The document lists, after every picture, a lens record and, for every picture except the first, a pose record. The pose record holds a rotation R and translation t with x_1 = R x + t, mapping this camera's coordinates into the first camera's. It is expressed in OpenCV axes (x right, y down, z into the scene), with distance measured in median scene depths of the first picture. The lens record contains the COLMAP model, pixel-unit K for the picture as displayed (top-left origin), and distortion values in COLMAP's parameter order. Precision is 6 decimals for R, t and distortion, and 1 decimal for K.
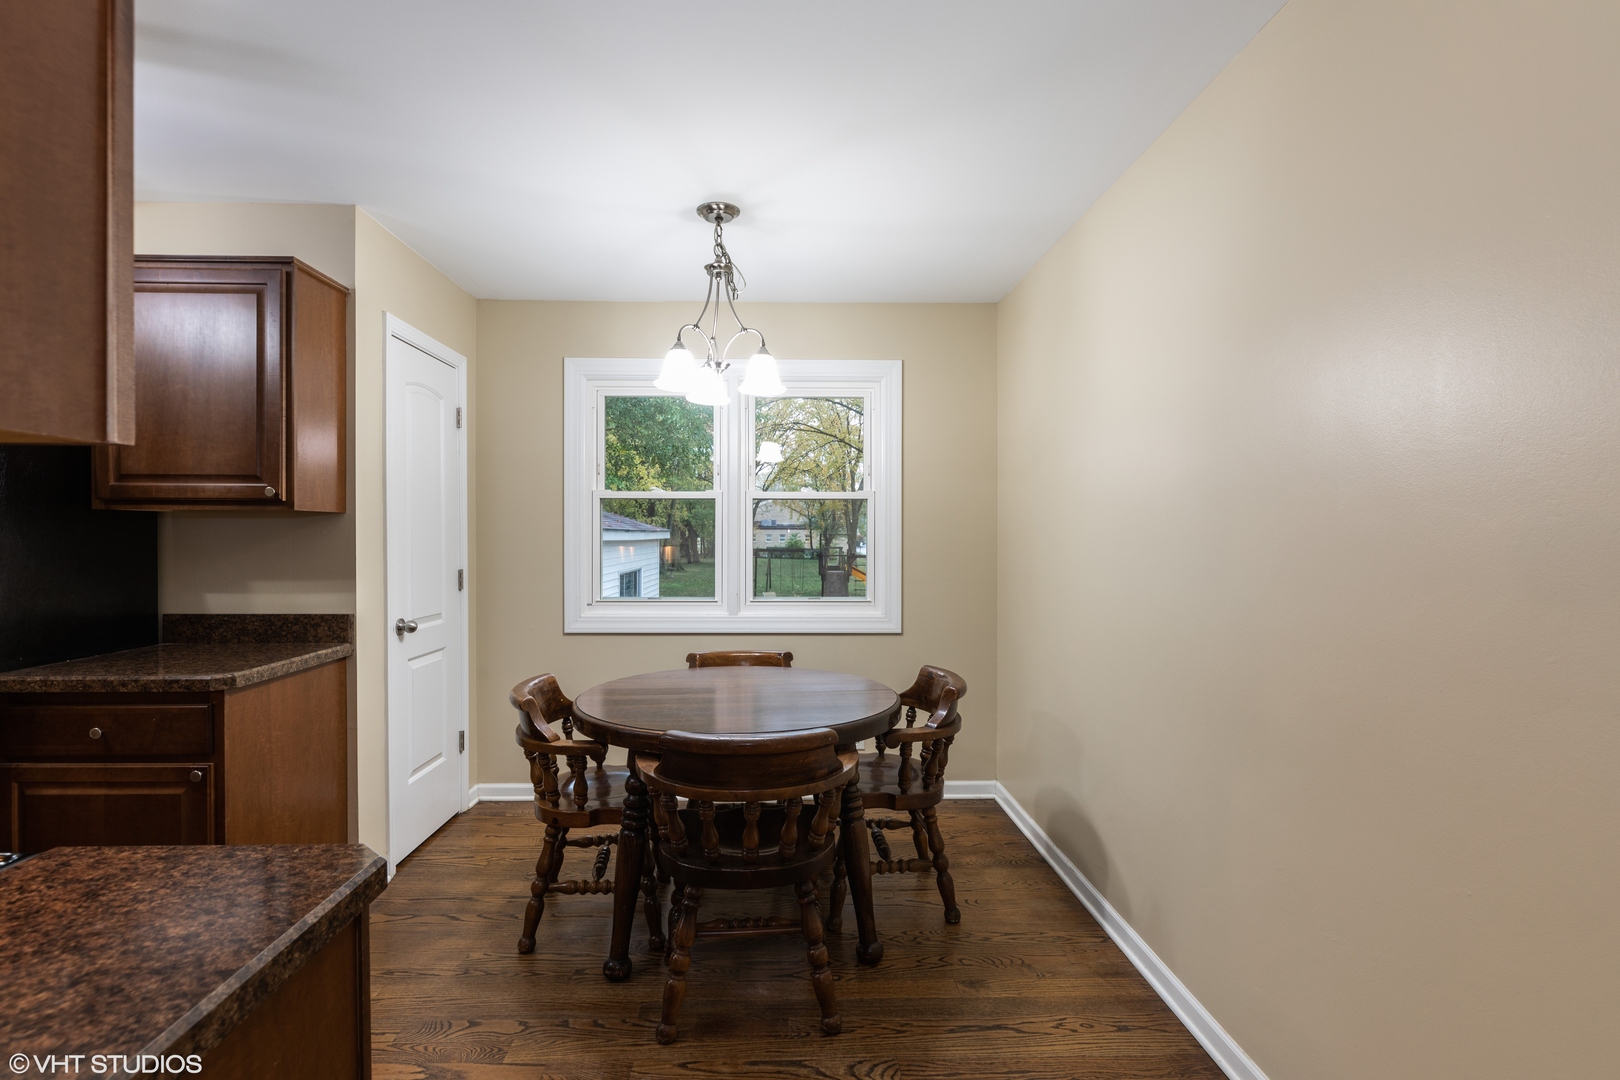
lens RADIAL K [[758.5, 0, 812.5], [0, 758.5, 537.5], [0, 0, 1]] dist [-0.011883, -0.000385]
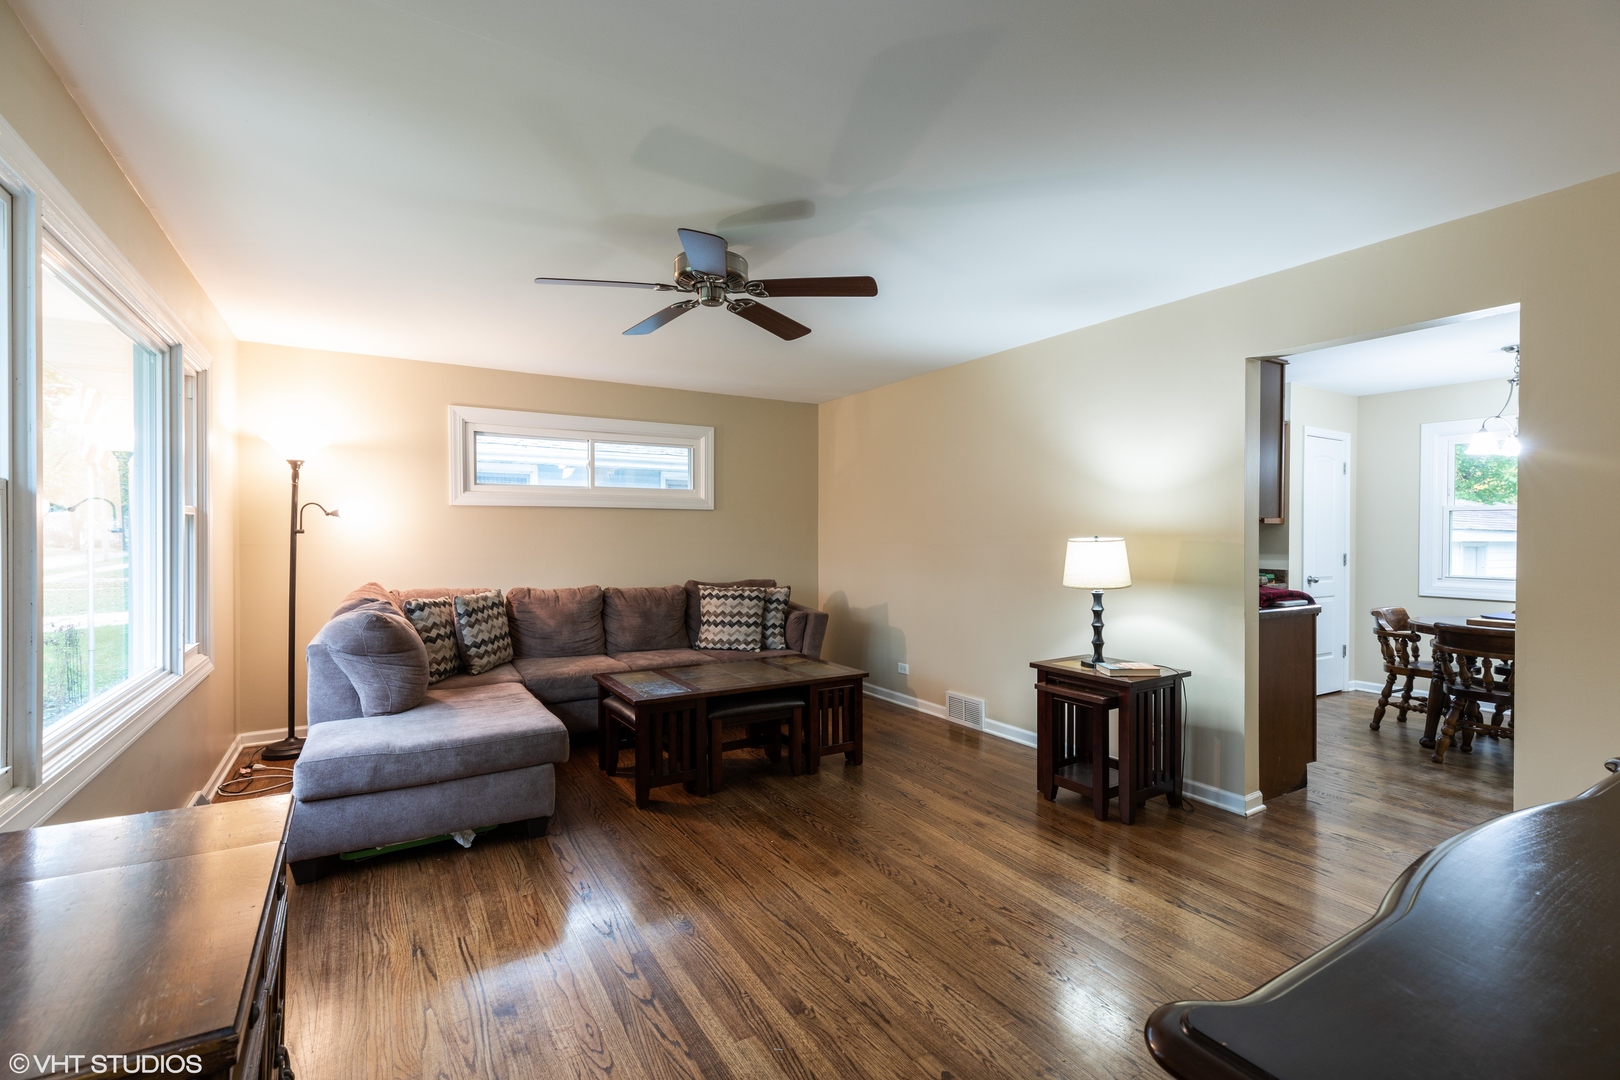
lens RADIAL K [[740.0, 0, 819.2], [0, 740.0, 536.3], [0, 0, 1]] dist [0.025815, 0.000238]
pose [[0.489436, 0.013257, -0.871939, 0.615056], [-0.009023, 0.999908, 0.010138, -0.007186], [0.871993, 0.002905, 0.489510, -1.242991]]
